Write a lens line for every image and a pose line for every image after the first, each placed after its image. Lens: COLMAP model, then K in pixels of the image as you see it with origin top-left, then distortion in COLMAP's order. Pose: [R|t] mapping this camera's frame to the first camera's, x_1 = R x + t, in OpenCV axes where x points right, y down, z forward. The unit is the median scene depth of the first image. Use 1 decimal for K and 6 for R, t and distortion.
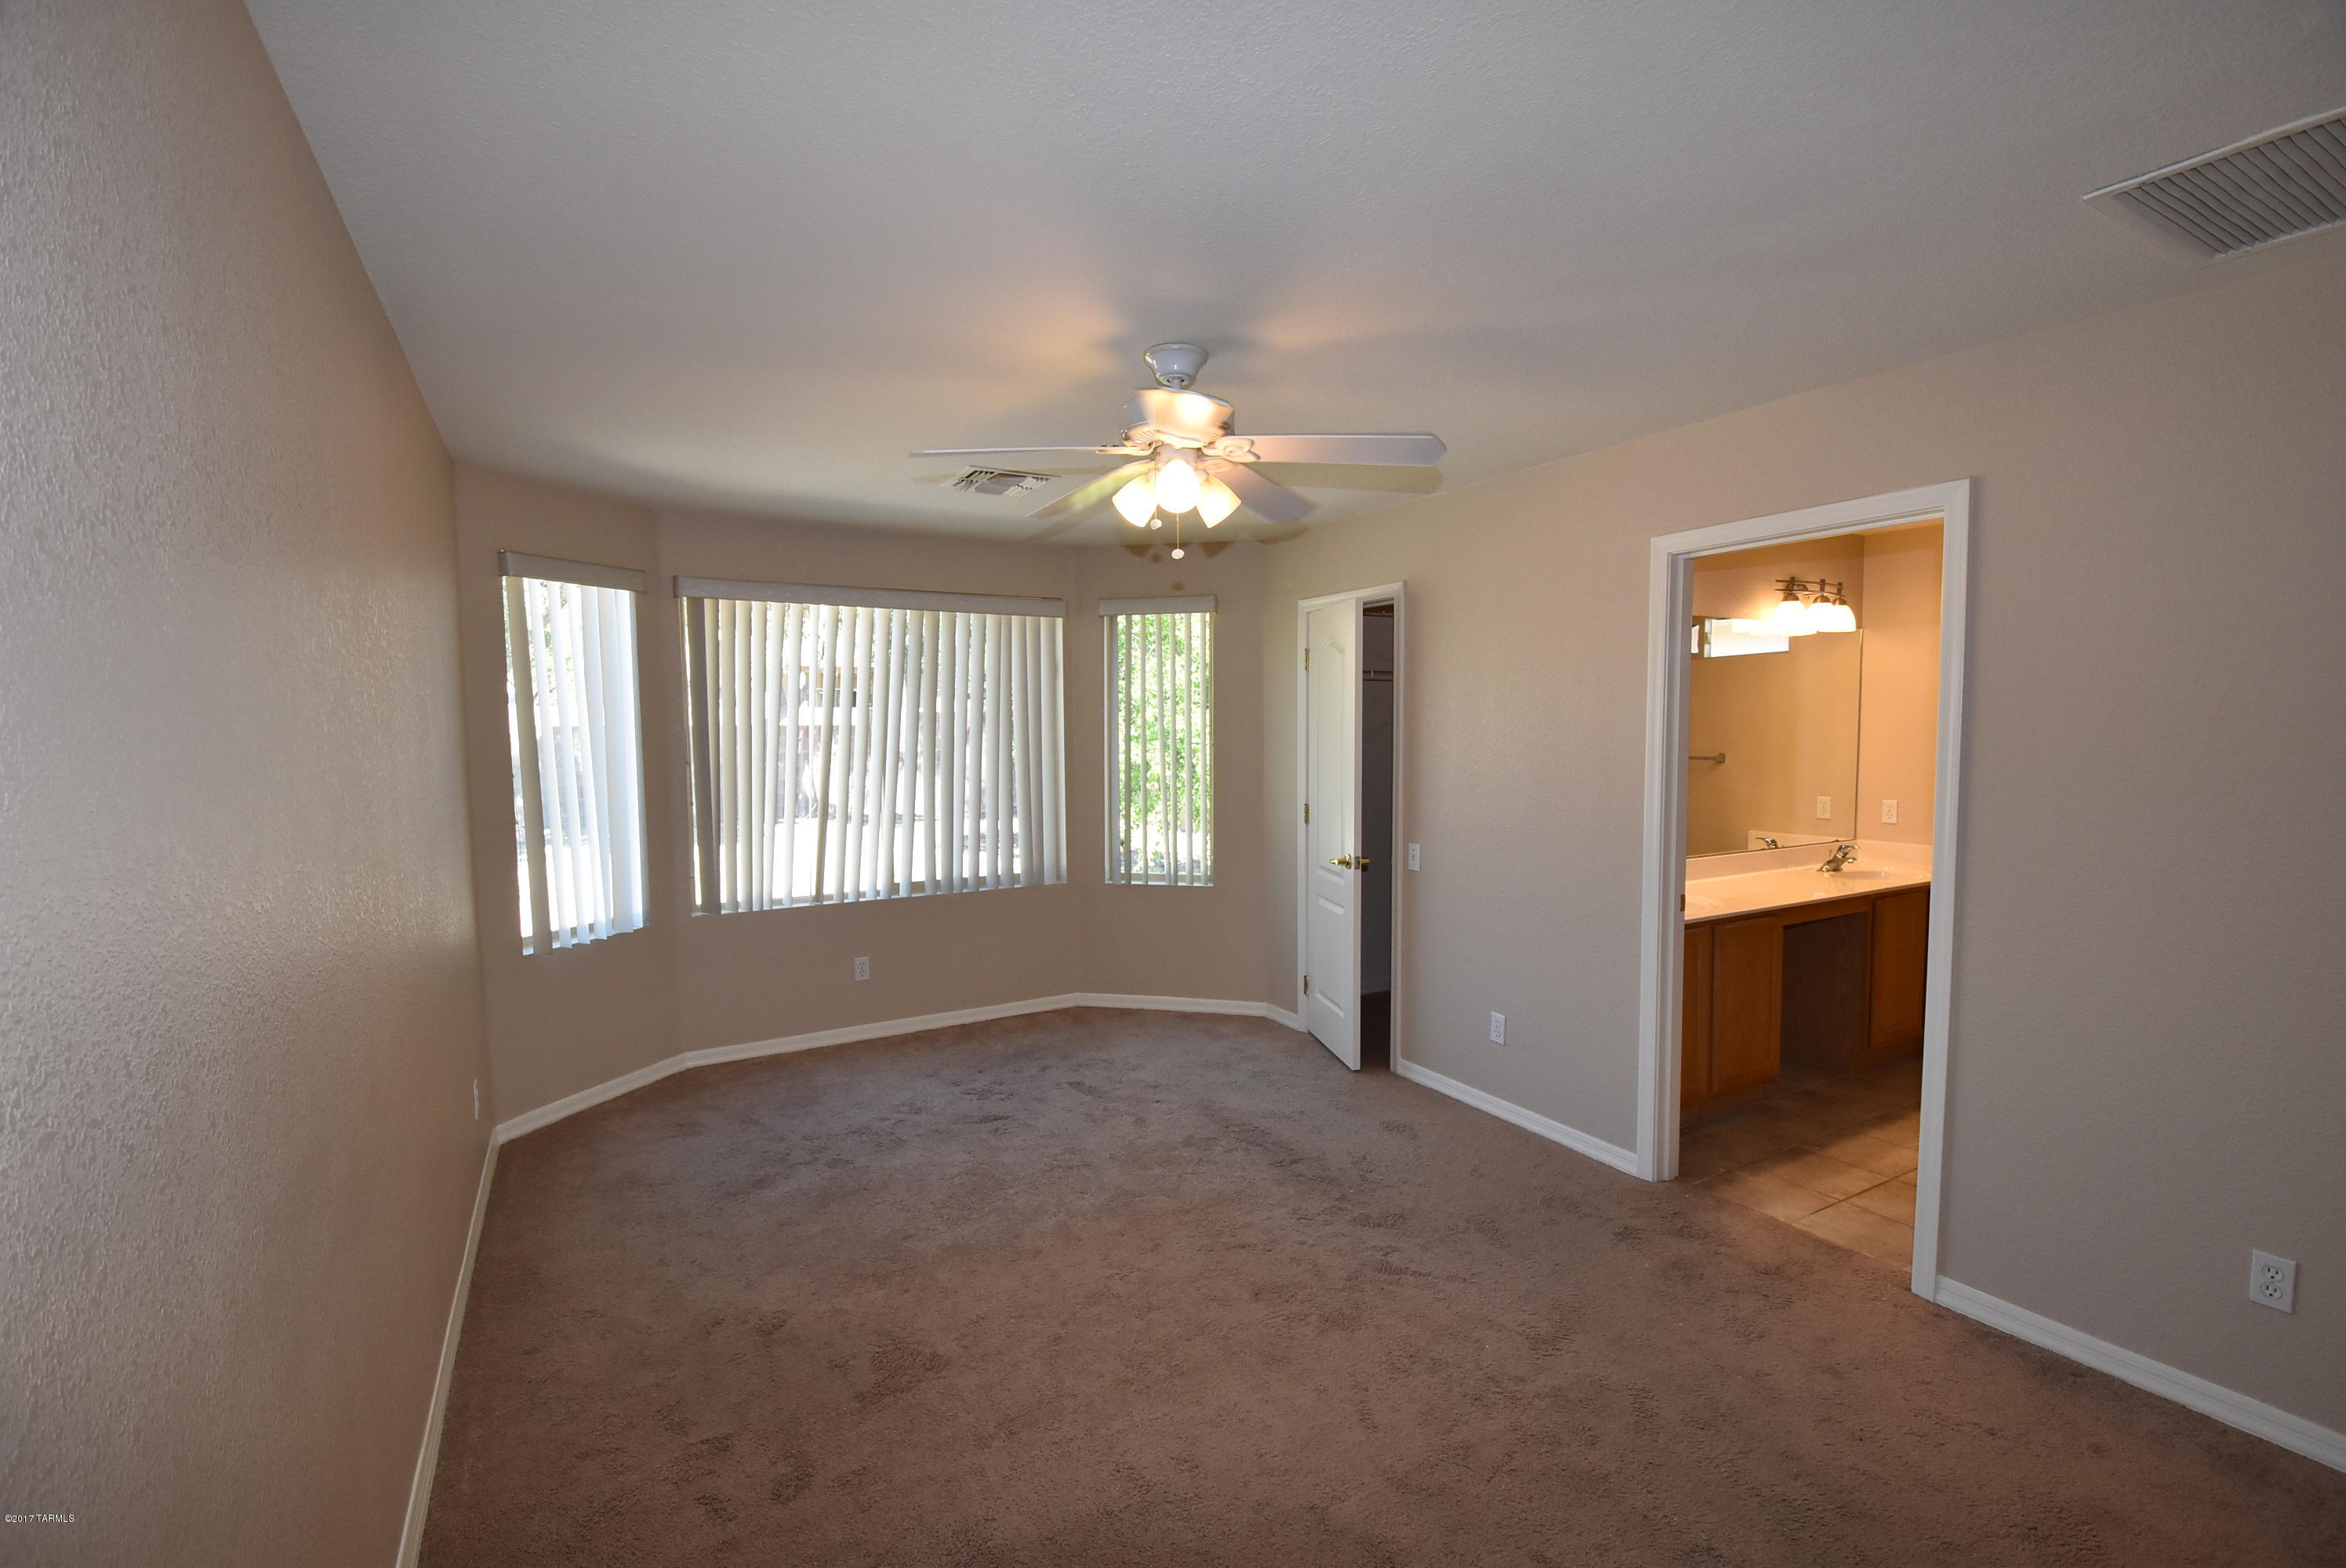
lens RADIAL K [[1028.0, 0, 1198.9], [0, 1028.0, 795.0], [0, 0, 1]] dist [0.002643, -0.014464]
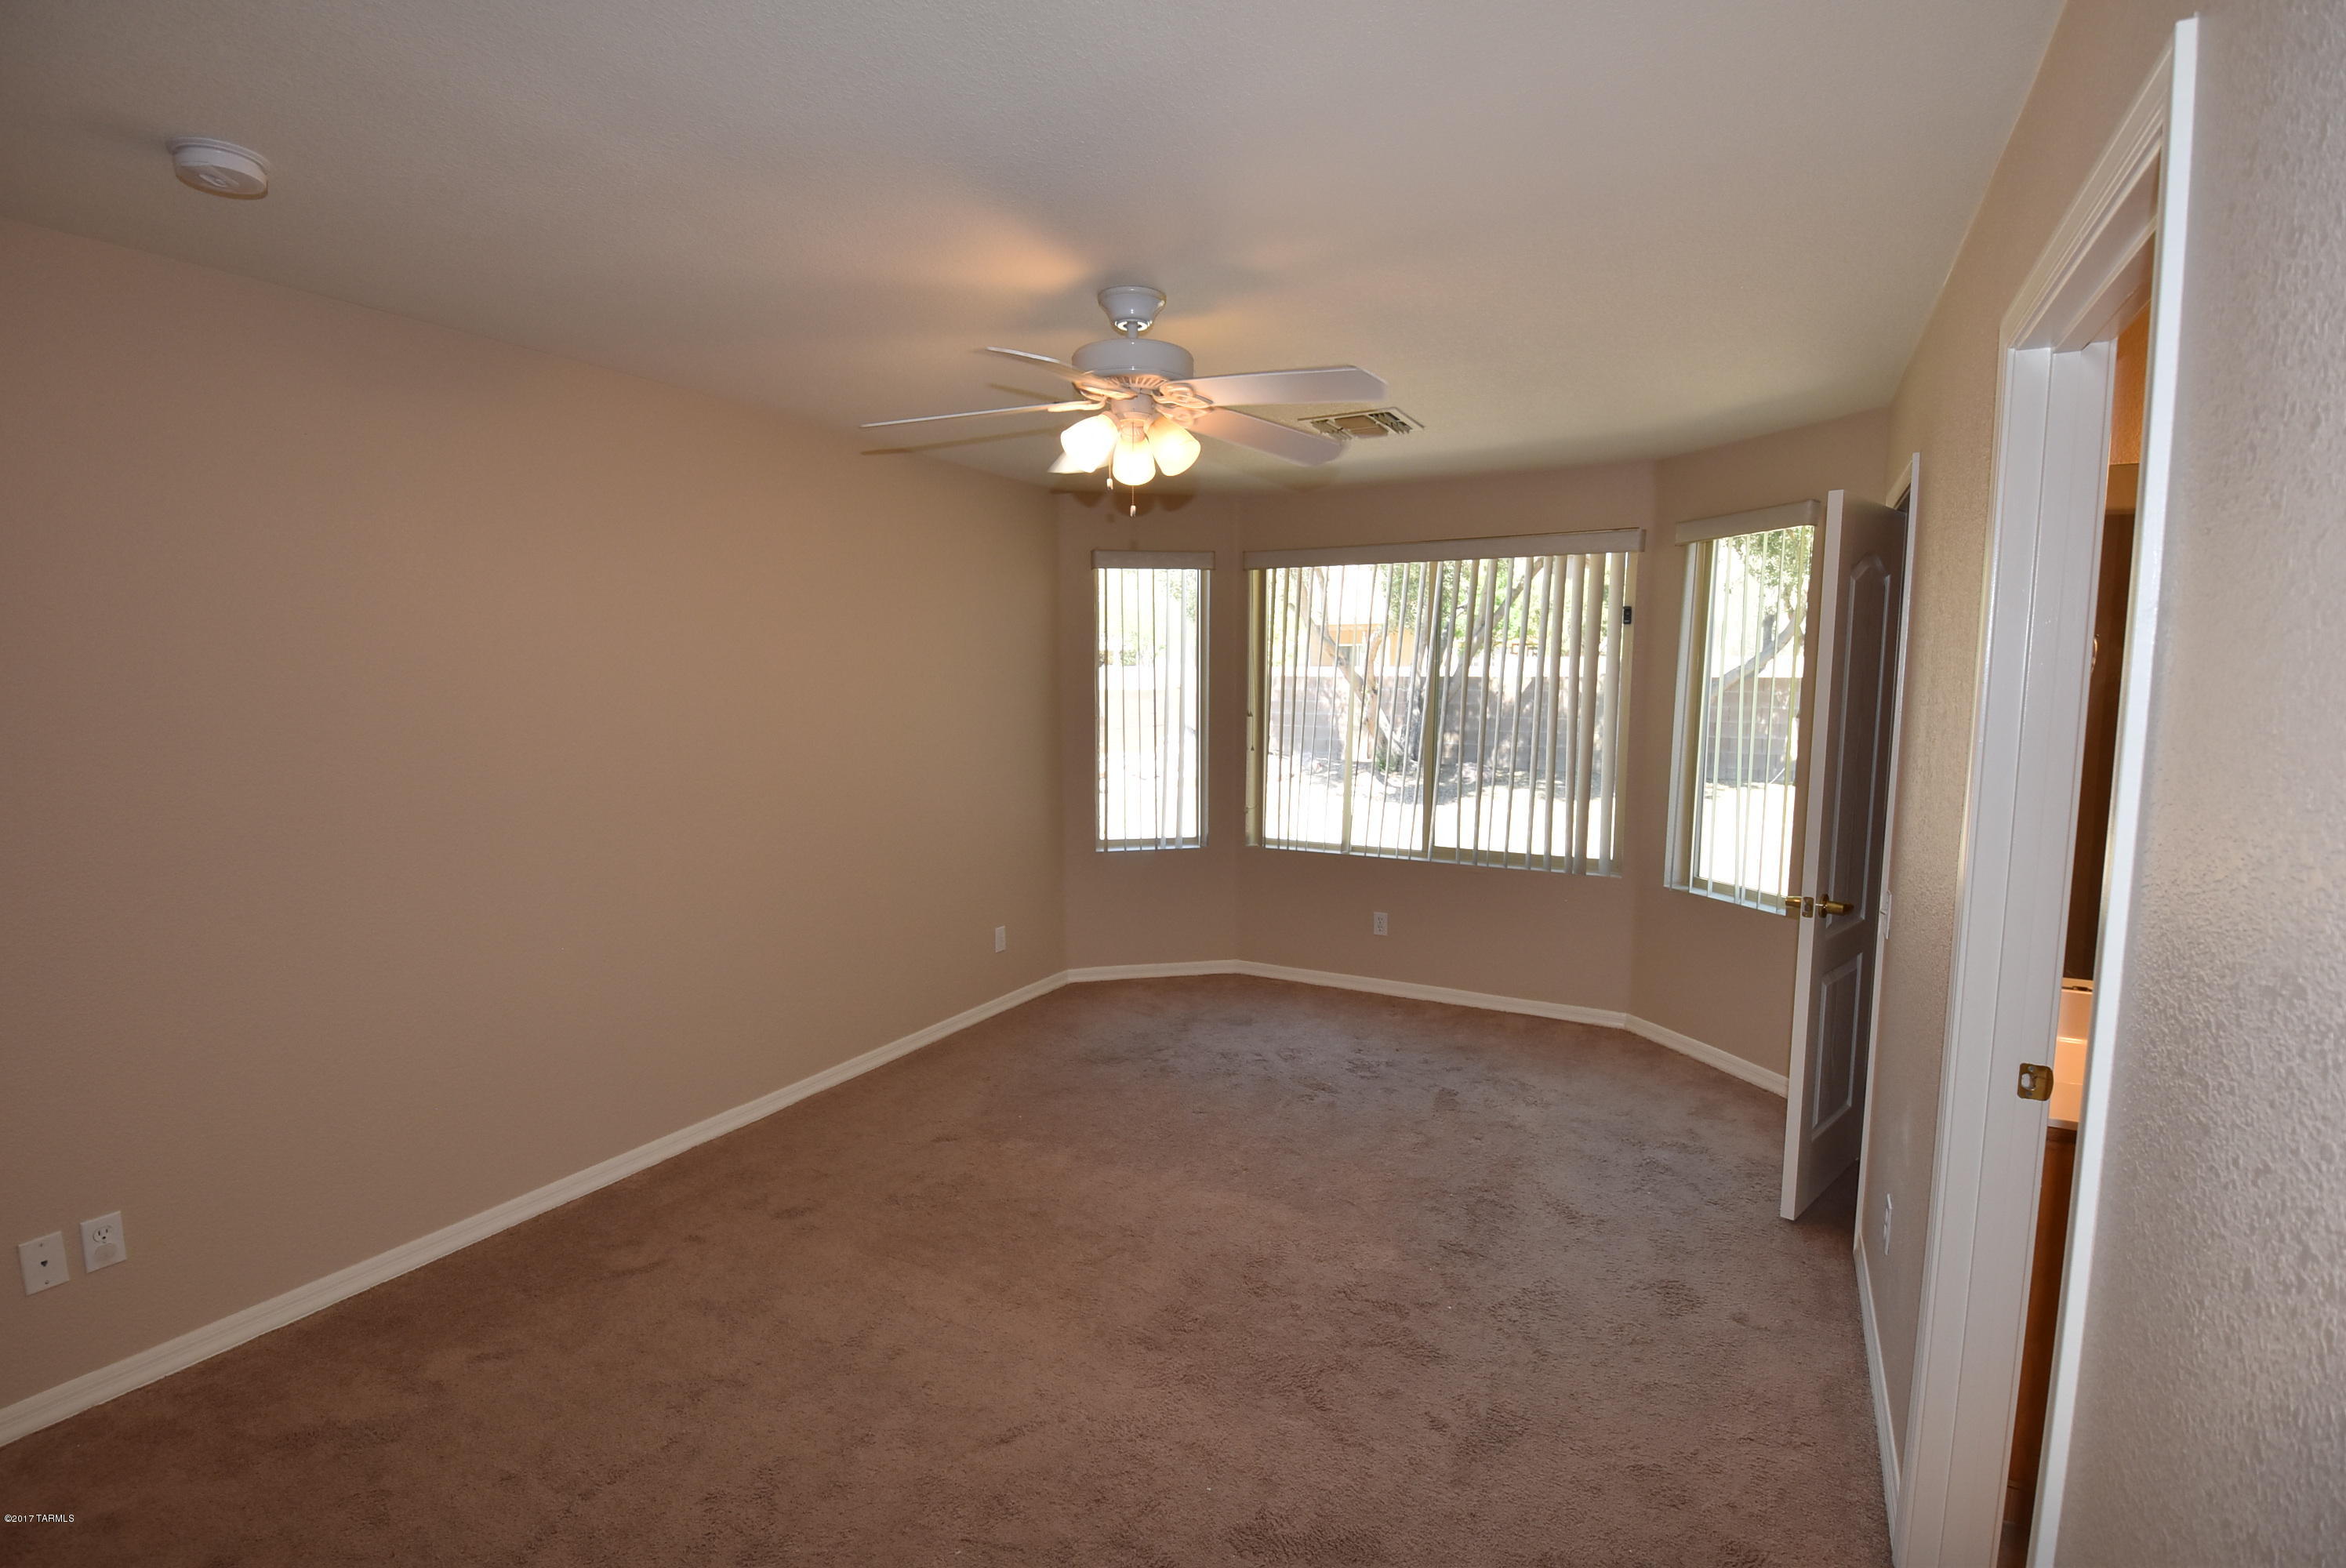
lens RADIAL K [[1088.6, 0, 1174.3], [0, 1088.6, 779.5], [0, 0, 1]] dist [0.001527, -0.010381]
pose [[0.518710, 0.091900, -0.849997, 0.535034], [-0.067510, 0.995504, 0.066435, -0.034181], [0.852281, 0.022923, 0.522582, 0.304212]]
